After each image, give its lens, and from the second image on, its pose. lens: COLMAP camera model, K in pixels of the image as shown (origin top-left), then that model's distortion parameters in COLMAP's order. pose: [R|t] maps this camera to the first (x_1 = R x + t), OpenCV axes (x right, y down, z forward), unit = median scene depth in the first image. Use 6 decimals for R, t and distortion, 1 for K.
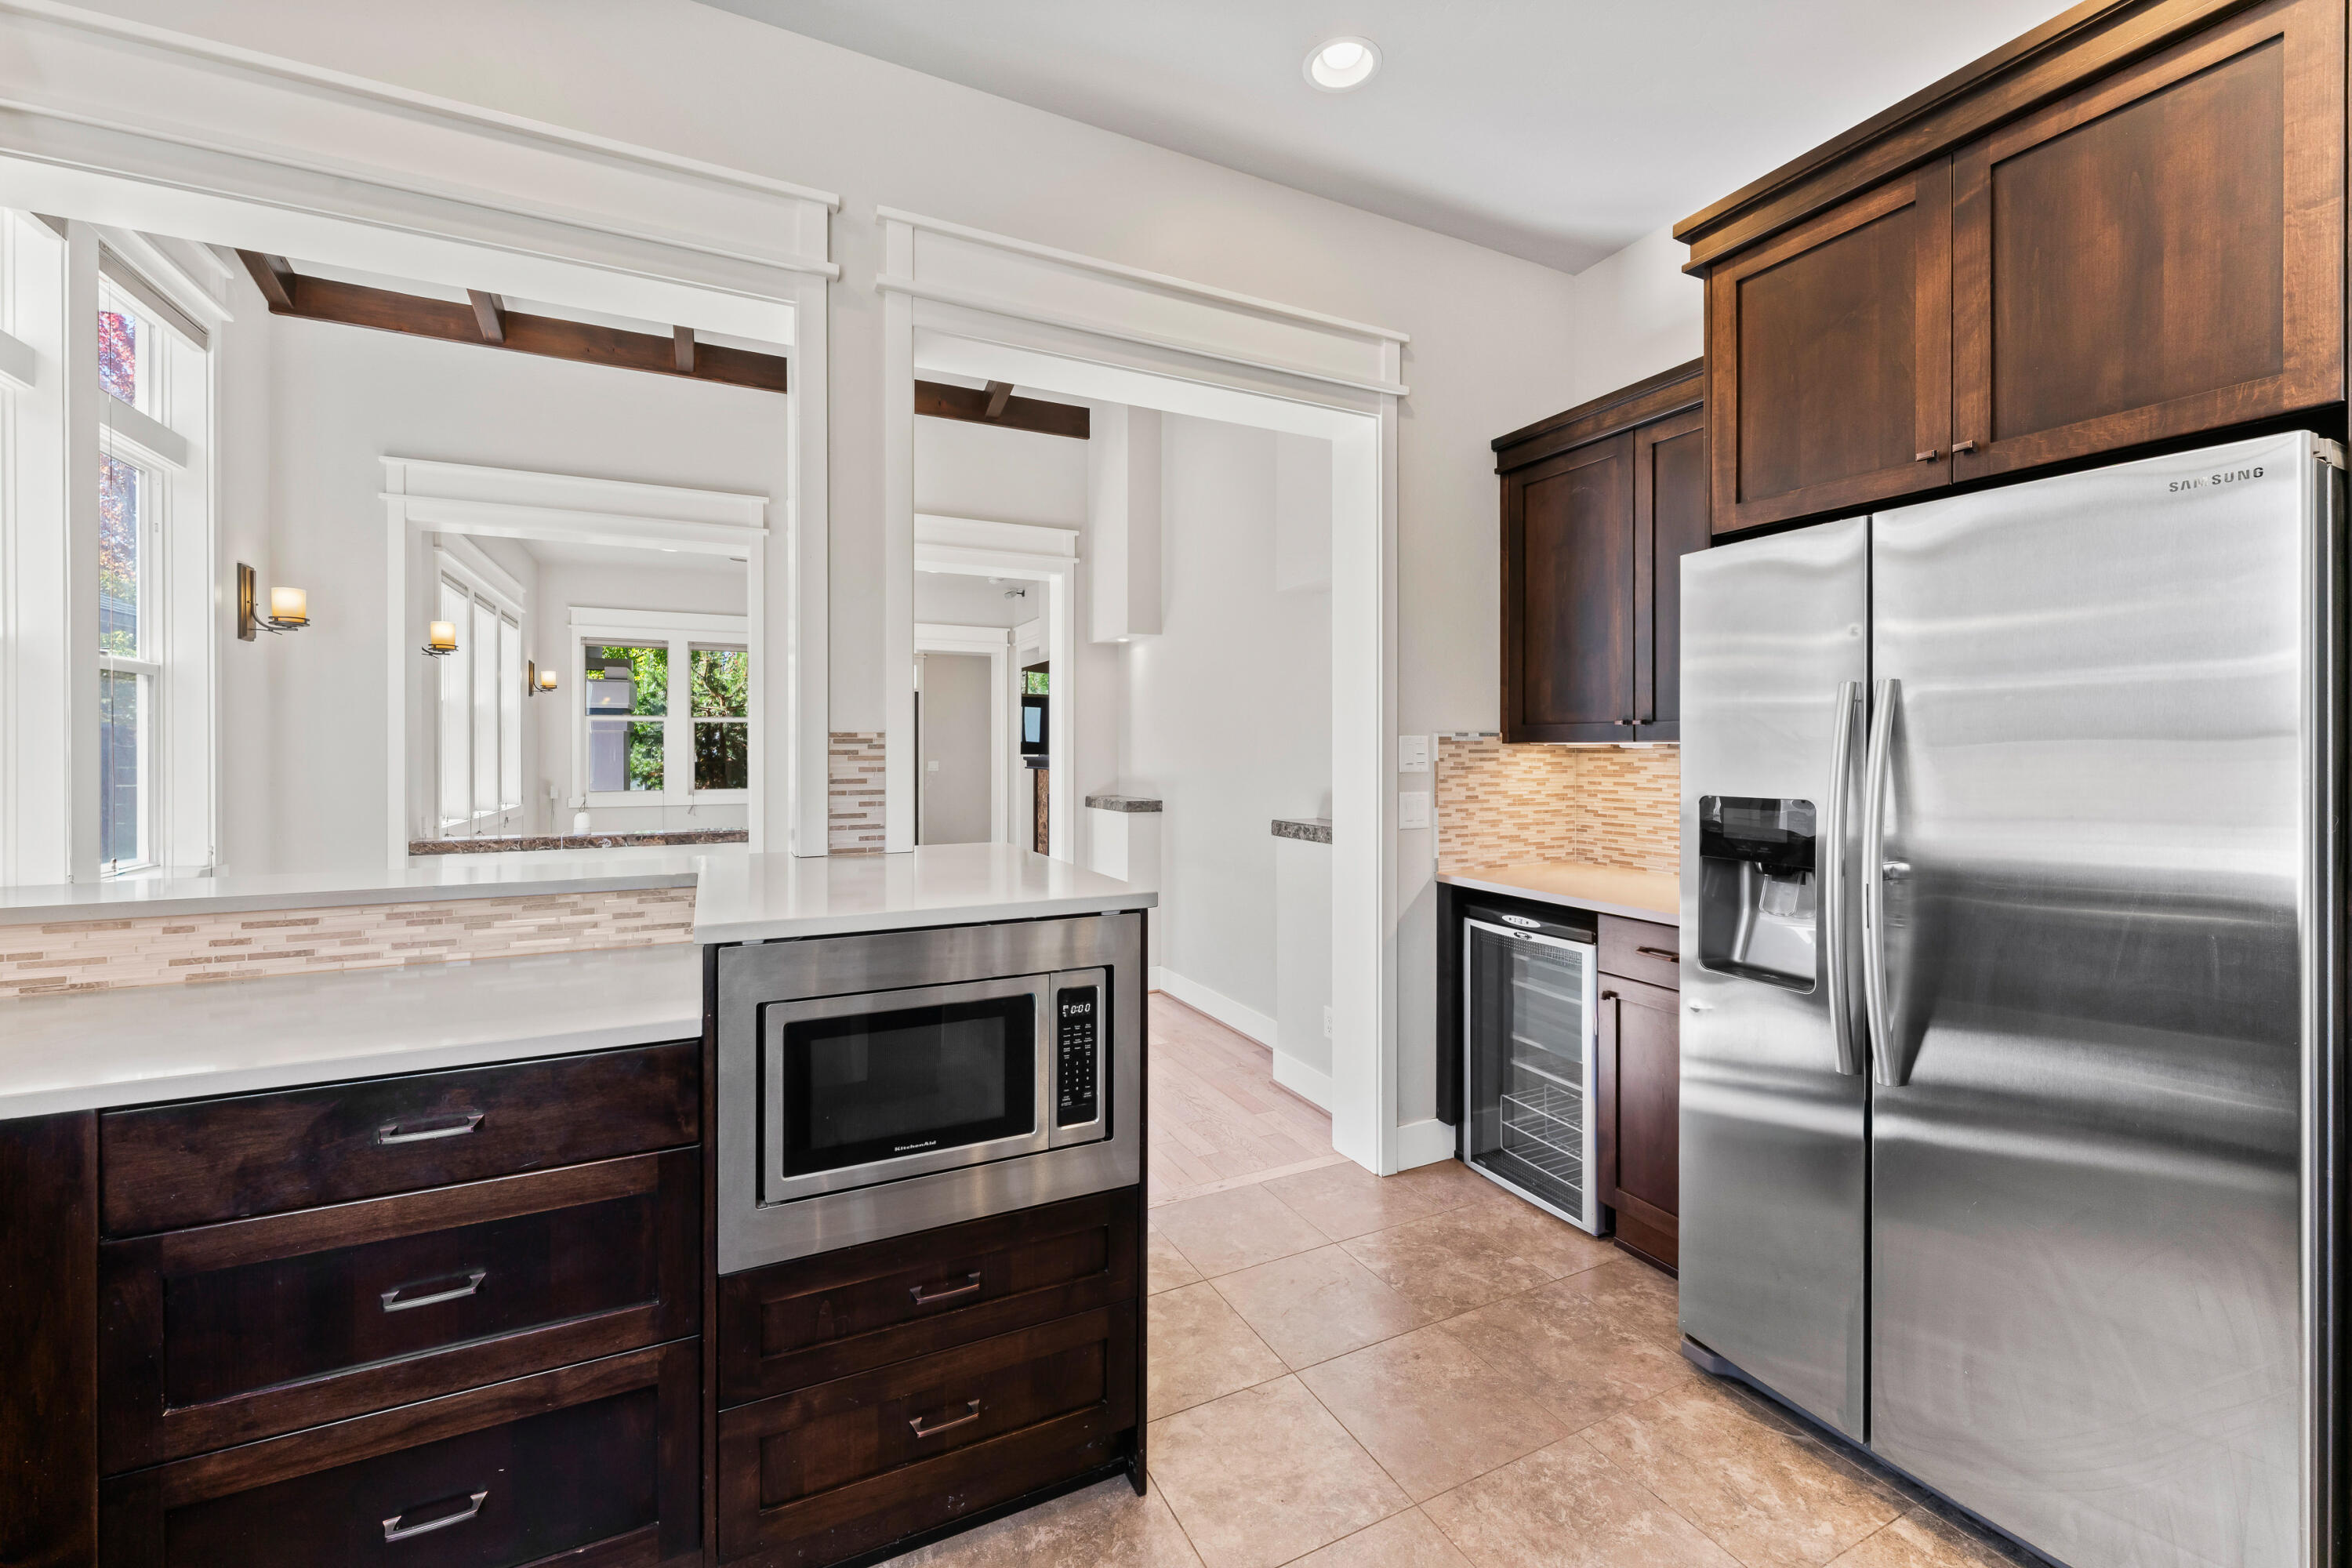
lens RADIAL K [[938.6, 0, 1187.2], [0, 938.6, 731.0], [0, 0, 1]] dist [-0.000781, -0.001057]
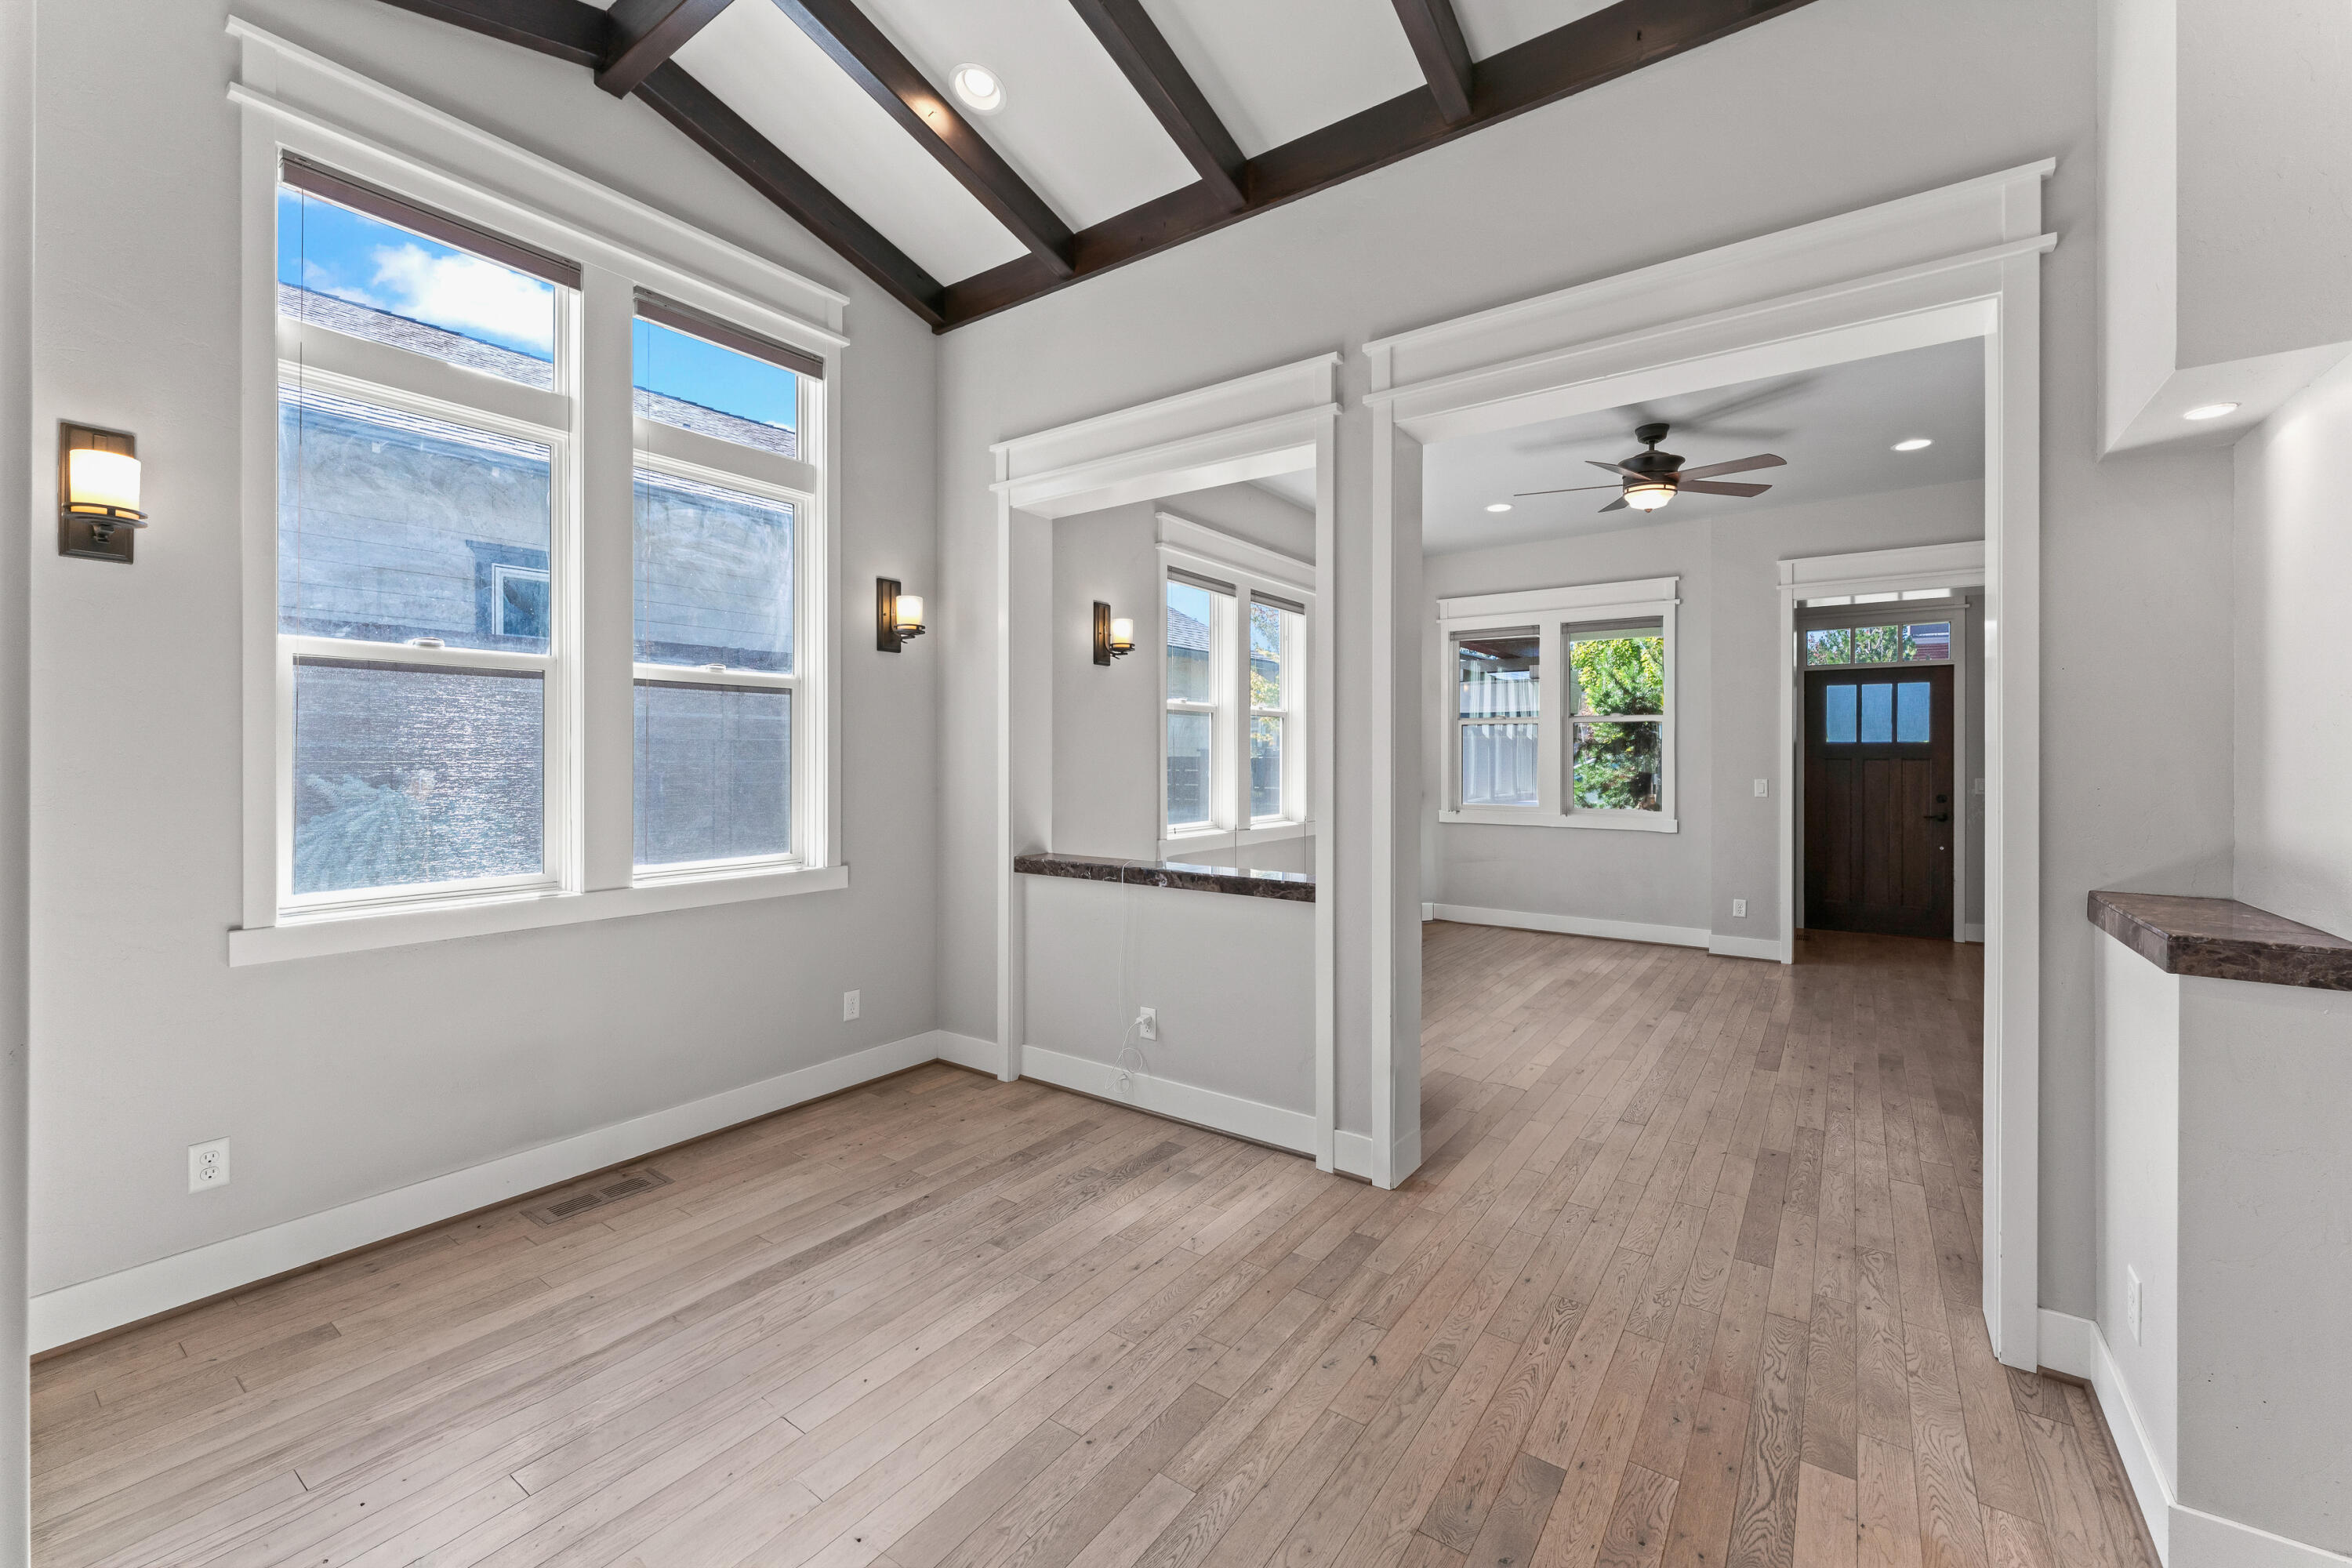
lens RADIAL K [[938.6, 0, 1185.4], [0, 938.6, 750.4], [0, 0, 1]] dist [-0.000781, -0.001057]
pose [[0.465806, -0.002108, -0.884884, 0.163569], [0.016919, 0.999836, 0.006524, 0.028499], [0.884725, -0.018010, 0.465765, 1.774226]]
